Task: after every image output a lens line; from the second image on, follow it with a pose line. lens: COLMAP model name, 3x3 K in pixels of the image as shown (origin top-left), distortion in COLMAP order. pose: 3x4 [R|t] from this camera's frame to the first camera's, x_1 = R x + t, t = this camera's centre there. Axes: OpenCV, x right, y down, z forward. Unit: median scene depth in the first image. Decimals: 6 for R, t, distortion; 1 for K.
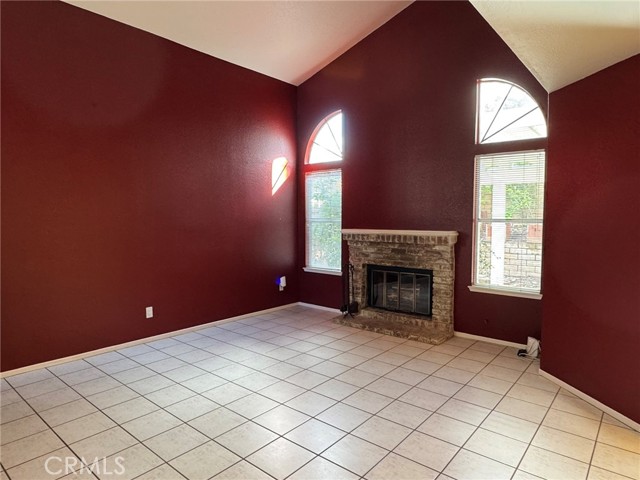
lens RADIAL K [[390.8, 0, 314.0], [0, 390.8, 245.2], [0, 0, 1]] dist [-0.013923, -0.000916]
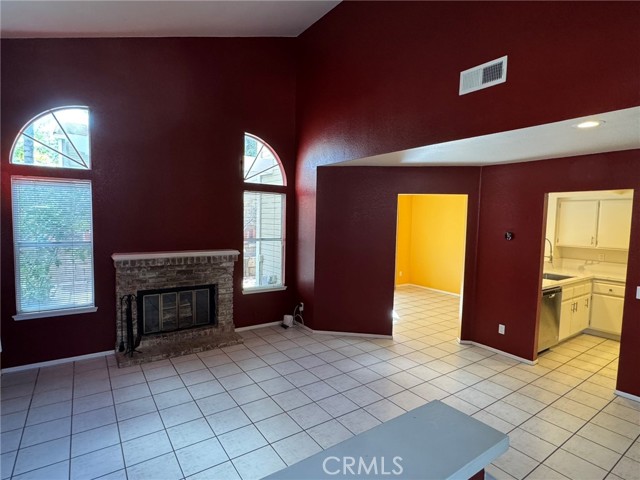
lens RADIAL K [[345.8, 0, 318.4], [0, 345.8, 241.4], [0, 0, 1]] dist [-0.005393, -0.000168]
pose [[0.246918, -0.064100, 0.966914, -0.594187], [0.045788, 0.997467, 0.054433, -0.102143], [-0.967954, 0.030832, 0.249227, 0.428884]]
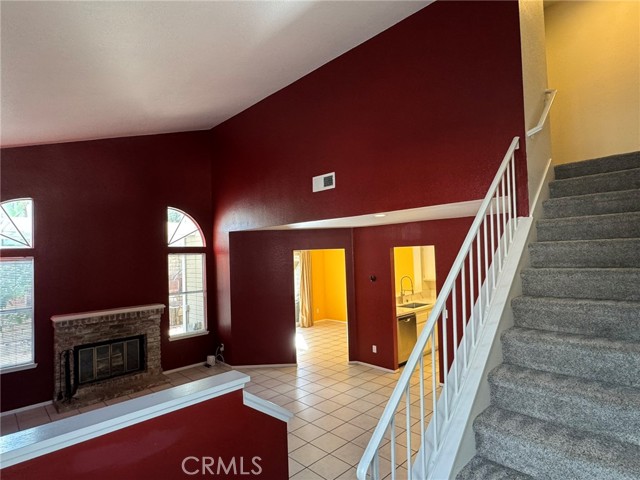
lens RADIAL K [[359.2, 0, 322.1], [0, 359.2, 239.9], [0, 0, 1]] dist [-0.002616, 0.001045]
pose [[0.082143, 0.030029, 0.996168, -0.898232], [0.102121, 0.994031, -0.038385, -0.151348], [-0.991375, 0.104883, 0.078586, 0.233386]]
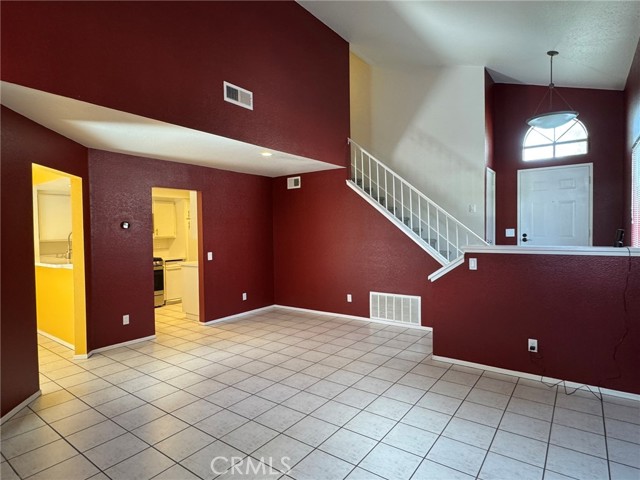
lens RADIAL K [[359.2, 0, 323.2], [0, 359.2, 242.3], [0, 0, 1]] dist [-0.002616, 0.001045]
pose [[-0.995589, 0.015757, -0.092486, -0.025459], [0.006263, 0.994759, 0.102053, -0.093319], [0.093609, 0.101024, -0.990470, 1.170535]]
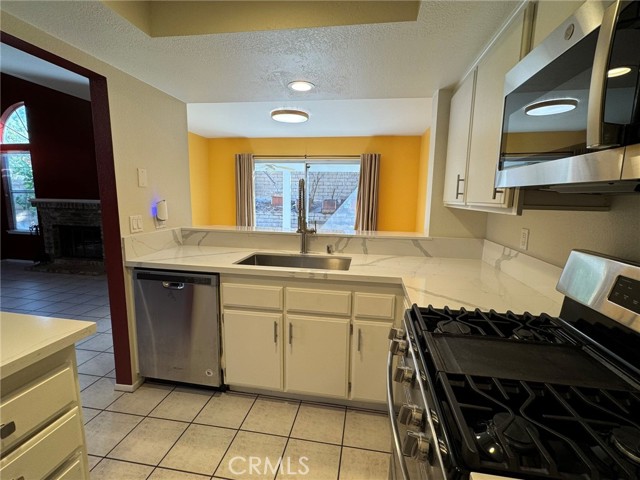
lens RADIAL K [[304.6, 0, 320.2], [0, 304.6, 239.6], [0, 0, 1]] dist [-0.007627, -0.000657]
pose [[0.851413, -0.056234, 0.521472, 0.396475], [0.014706, 0.996404, 0.083440, 0.028247], [-0.524289, -0.063373, 0.849179, -0.389218]]
